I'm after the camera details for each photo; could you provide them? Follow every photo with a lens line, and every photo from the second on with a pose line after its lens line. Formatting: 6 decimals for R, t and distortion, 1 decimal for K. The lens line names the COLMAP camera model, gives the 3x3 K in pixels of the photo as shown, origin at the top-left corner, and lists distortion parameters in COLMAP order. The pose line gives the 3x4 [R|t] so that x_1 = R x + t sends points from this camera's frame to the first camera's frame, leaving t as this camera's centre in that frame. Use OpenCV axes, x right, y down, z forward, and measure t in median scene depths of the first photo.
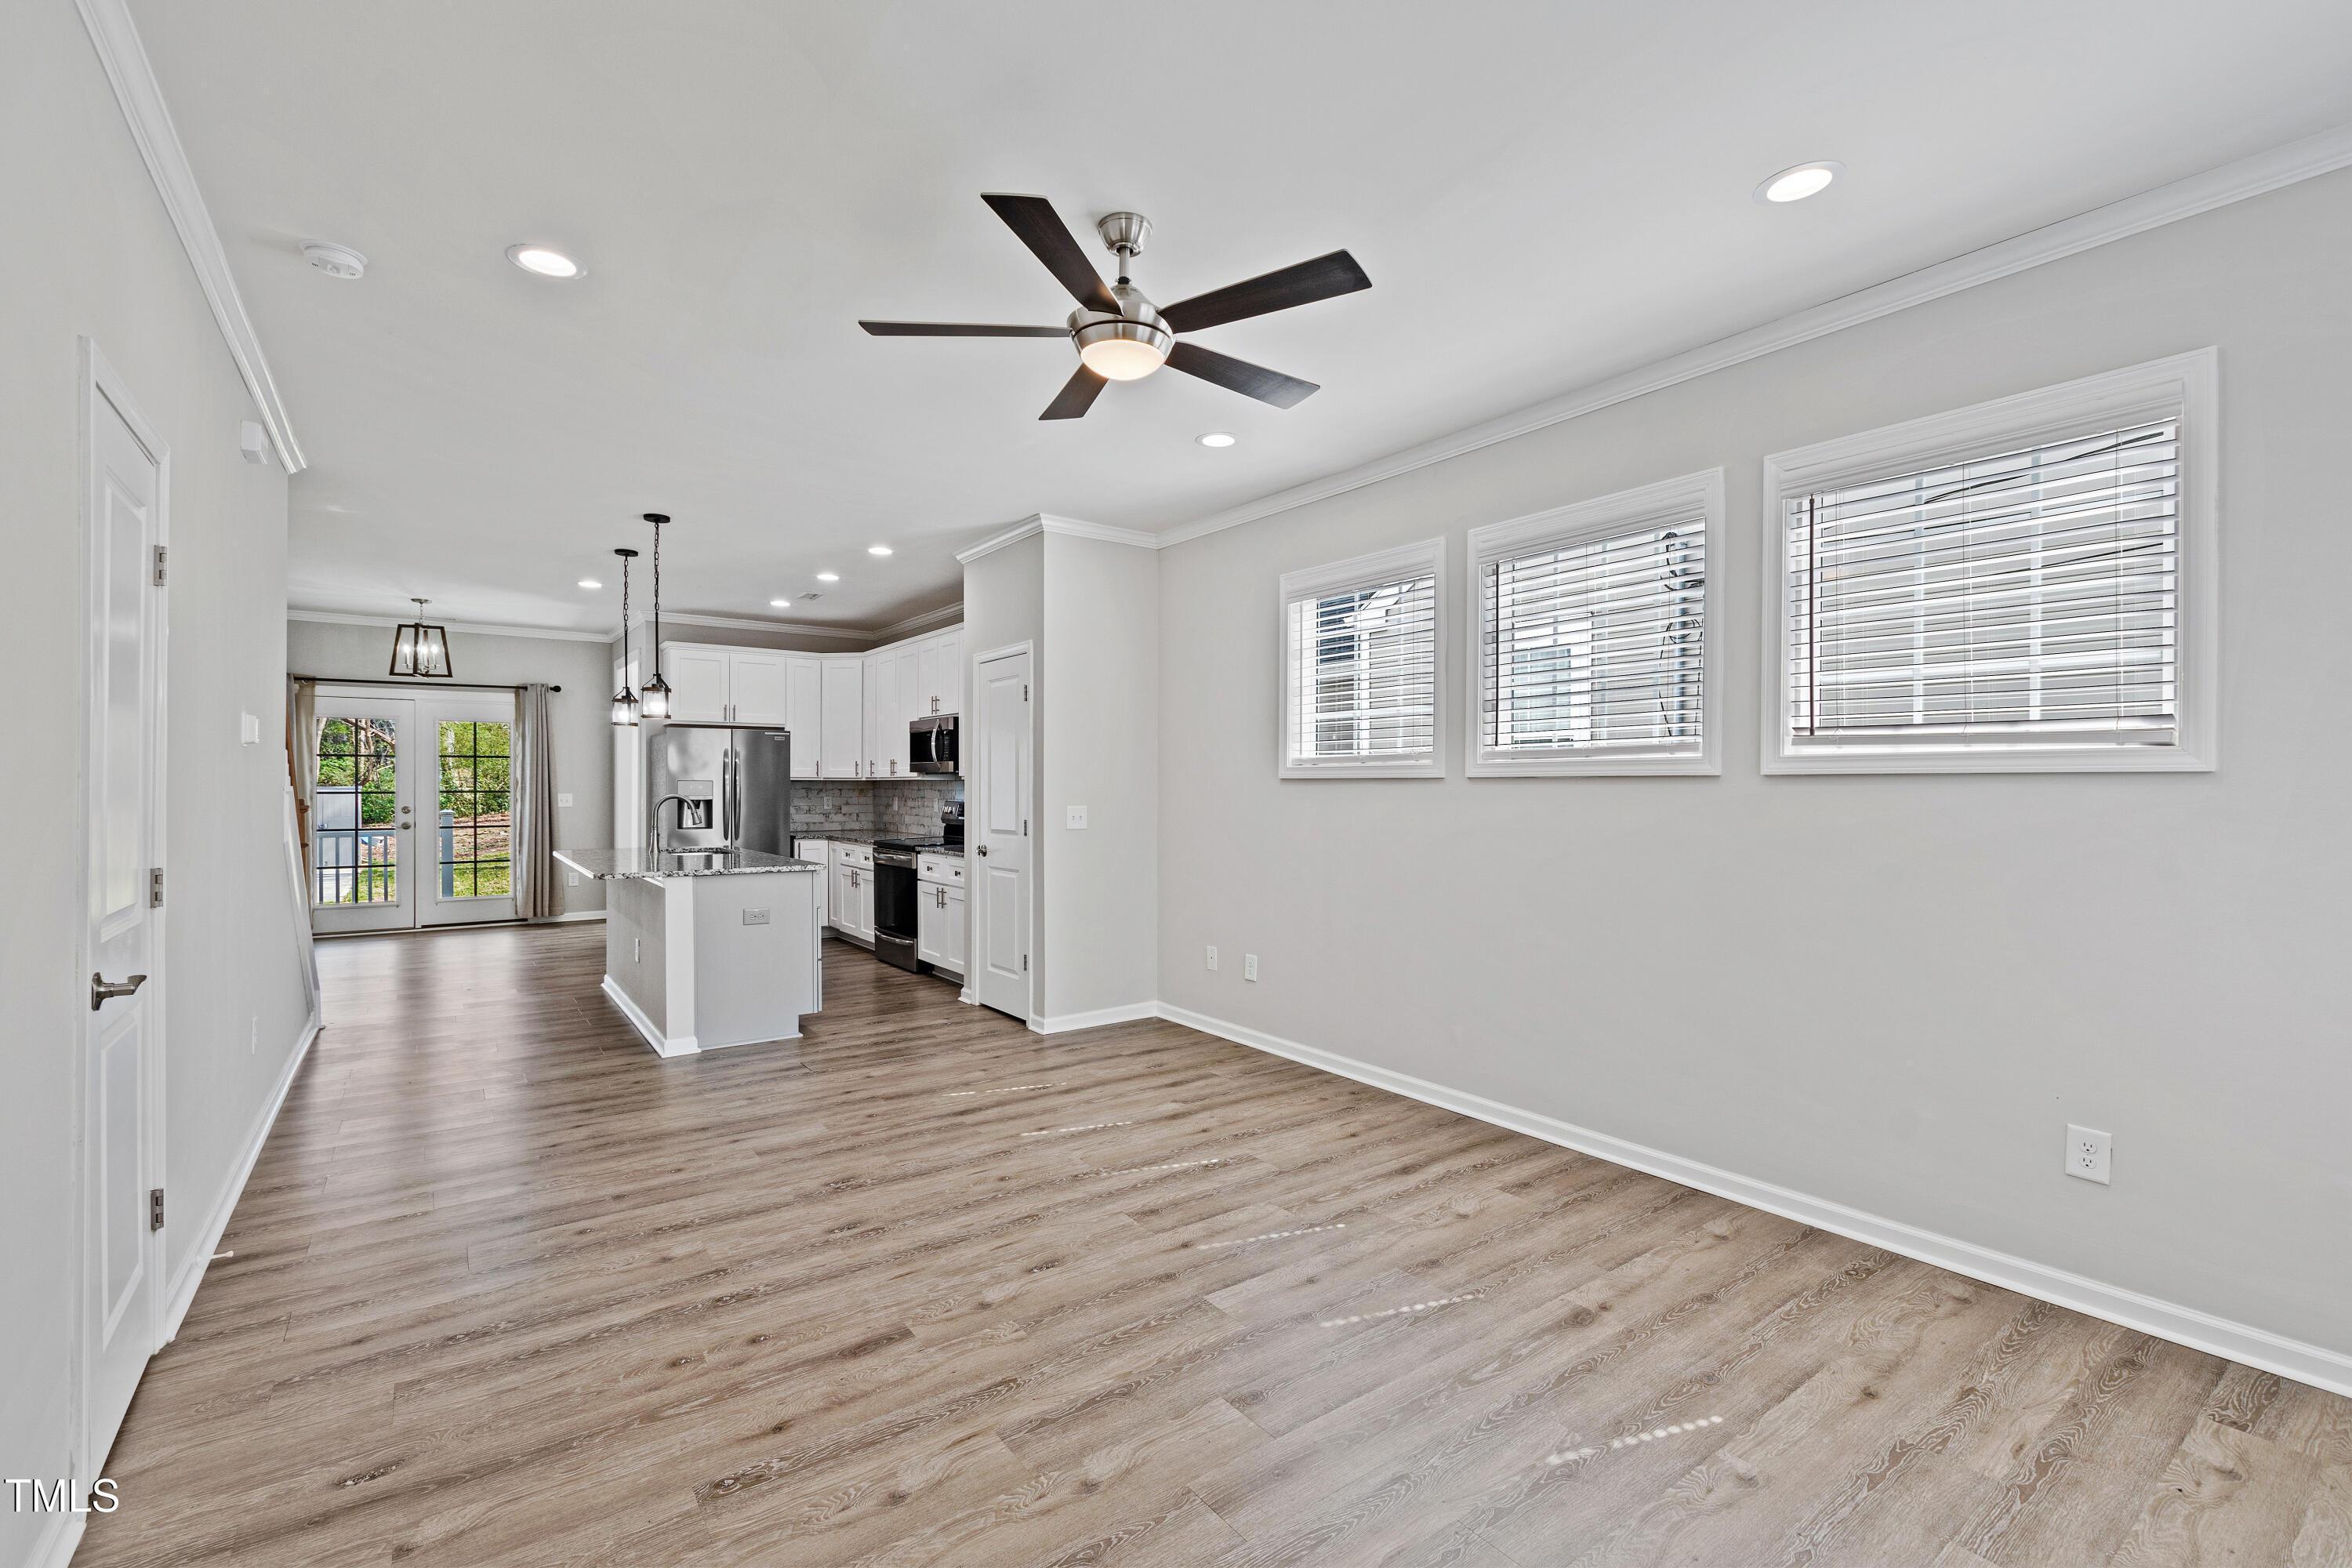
lens RADIAL K [[1019.4, 0, 1171.8], [0, 1019.4, 787.5], [0, 0, 1]] dist [0.009388, -0.002875]
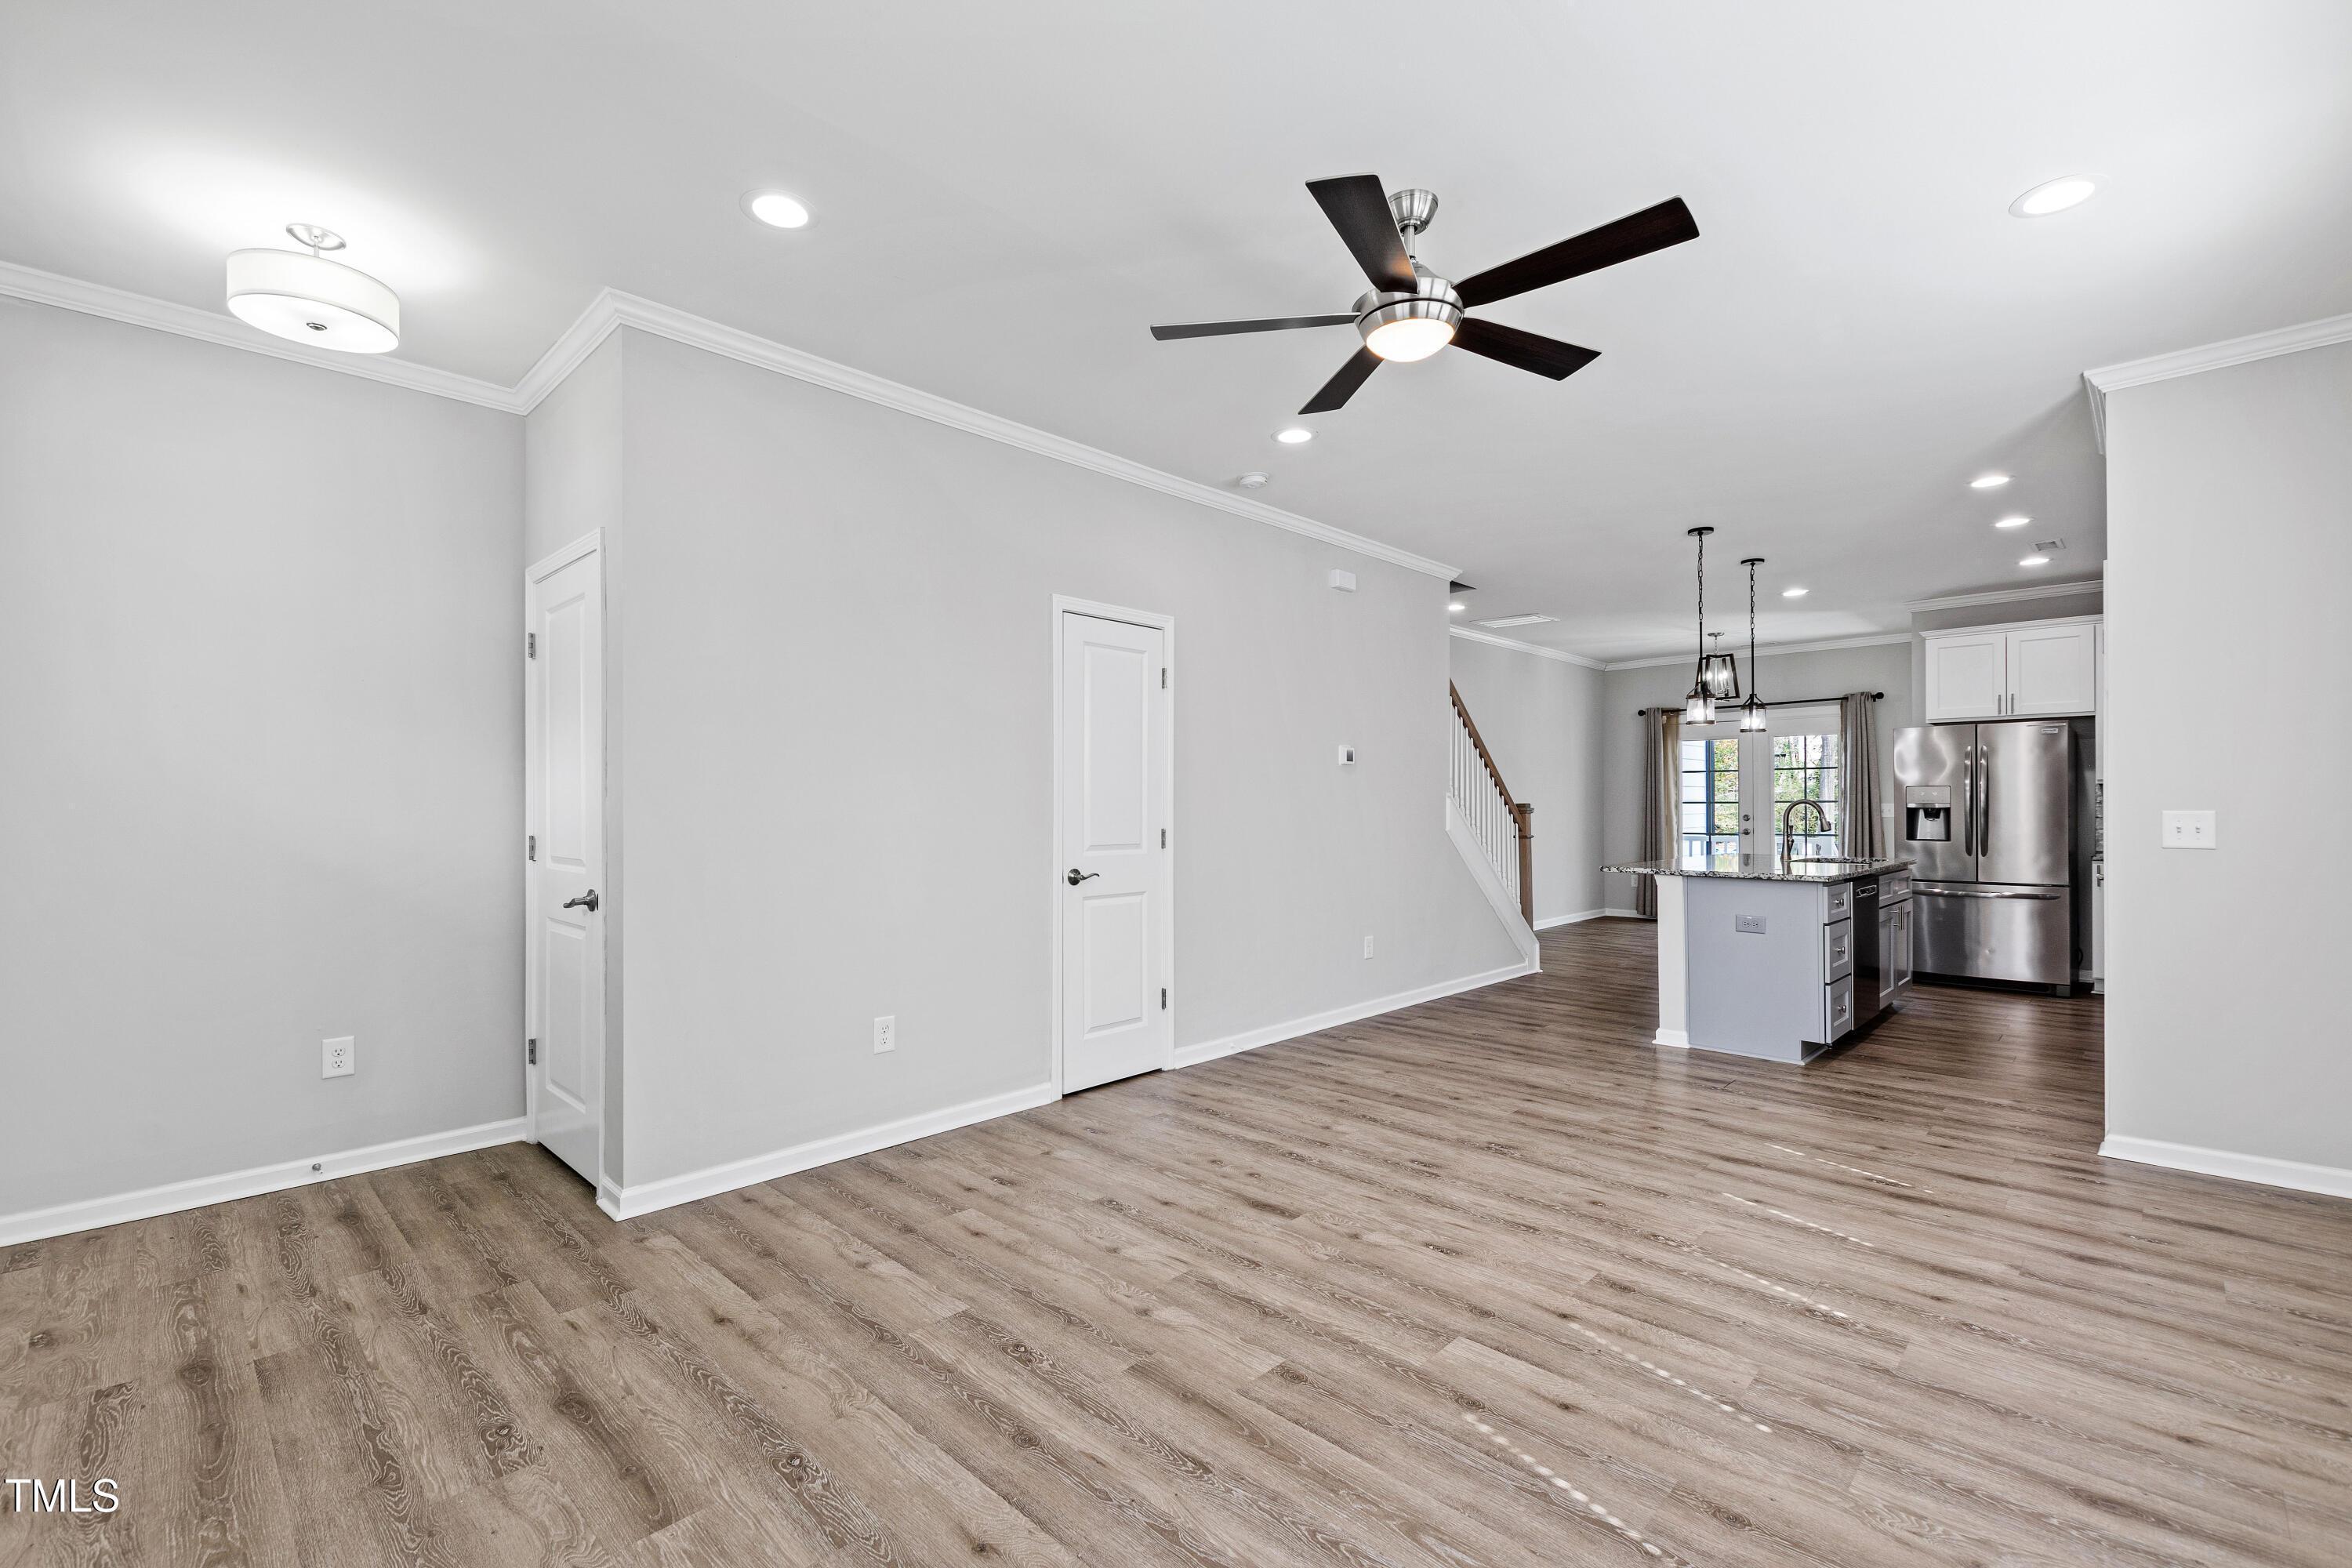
lens RADIAL K [[1019.4, 0, 1162.4], [0, 1019.4, 808.5], [0, 0, 1]] dist [0.009388, -0.002875]
pose [[0.165797, 0.001307, -0.986159, 0.574172], [0.000204, 0.999999, 0.001359, 0.021786], [0.986160, -0.000426, 0.165797, 0.389505]]
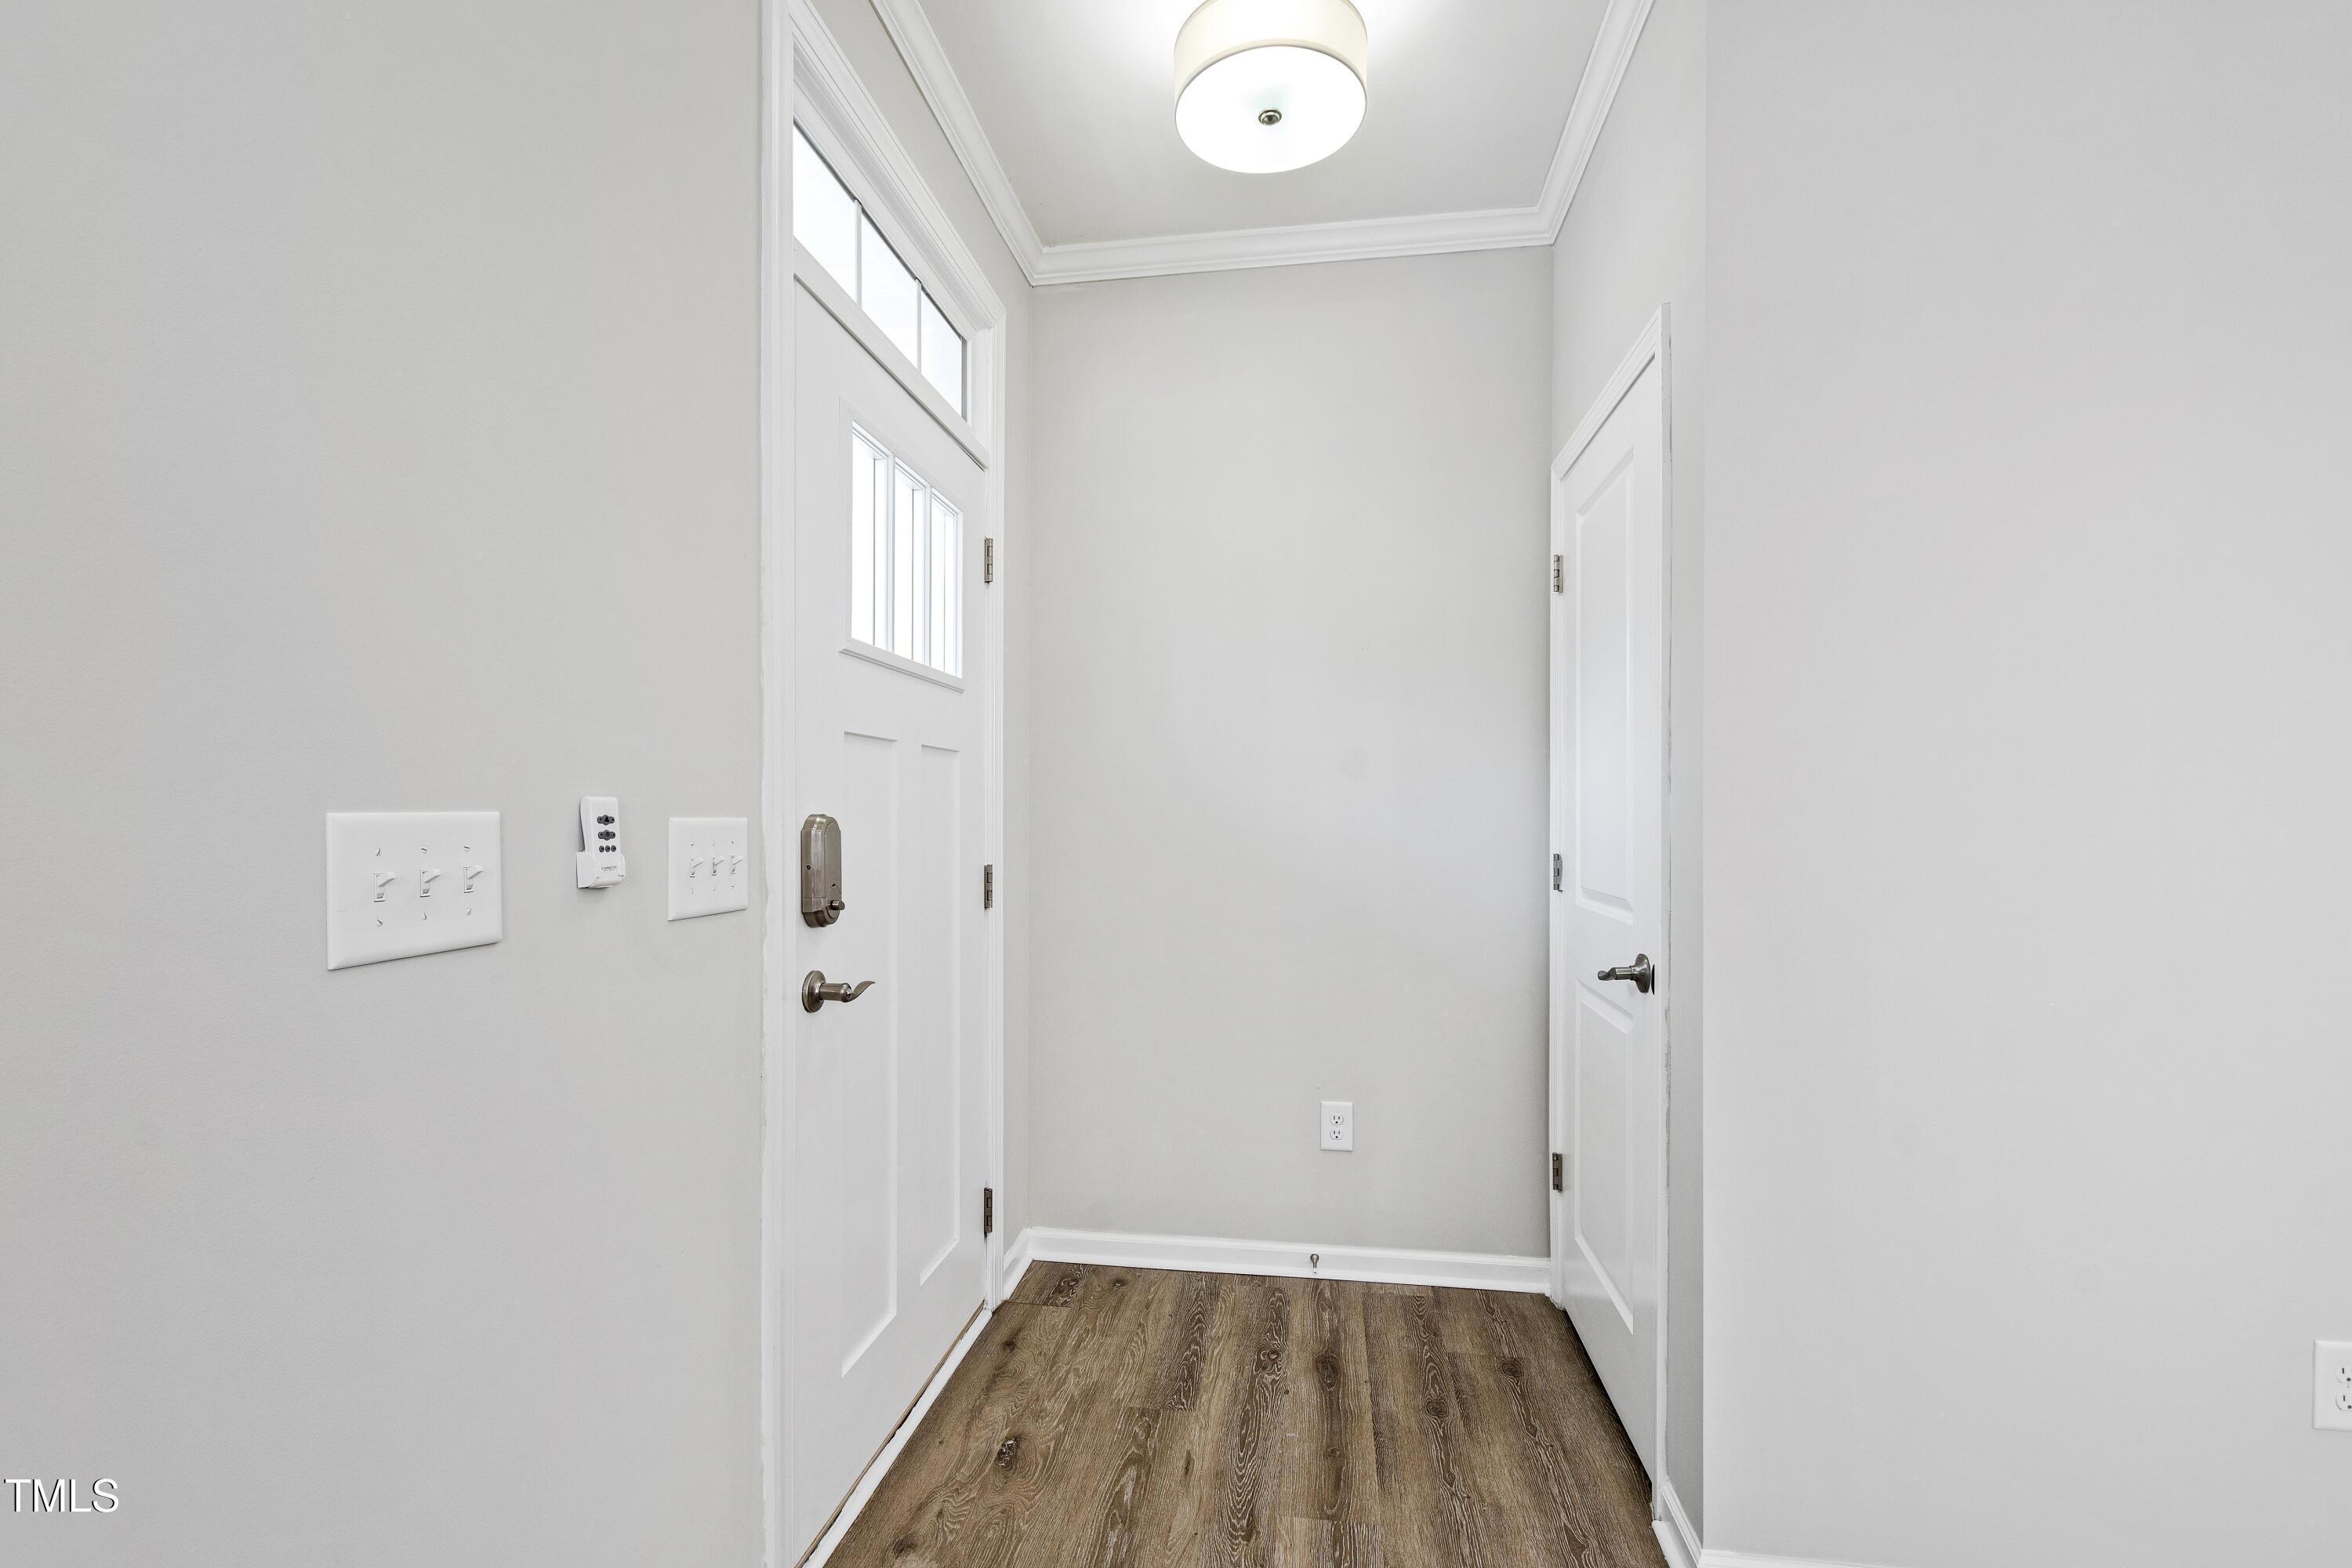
lens RADIAL K [[1019.4, 0, 1175.8], [0, 1019.4, 805.3], [0, 0, 1]] dist [0.009388, -0.002875]
pose [[-0.692323, -0.009868, -0.721520, 0.173679], [-0.006103, 0.999951, -0.007821, 0.023765], [0.721562, -0.001012, -0.692350, 0.242332]]
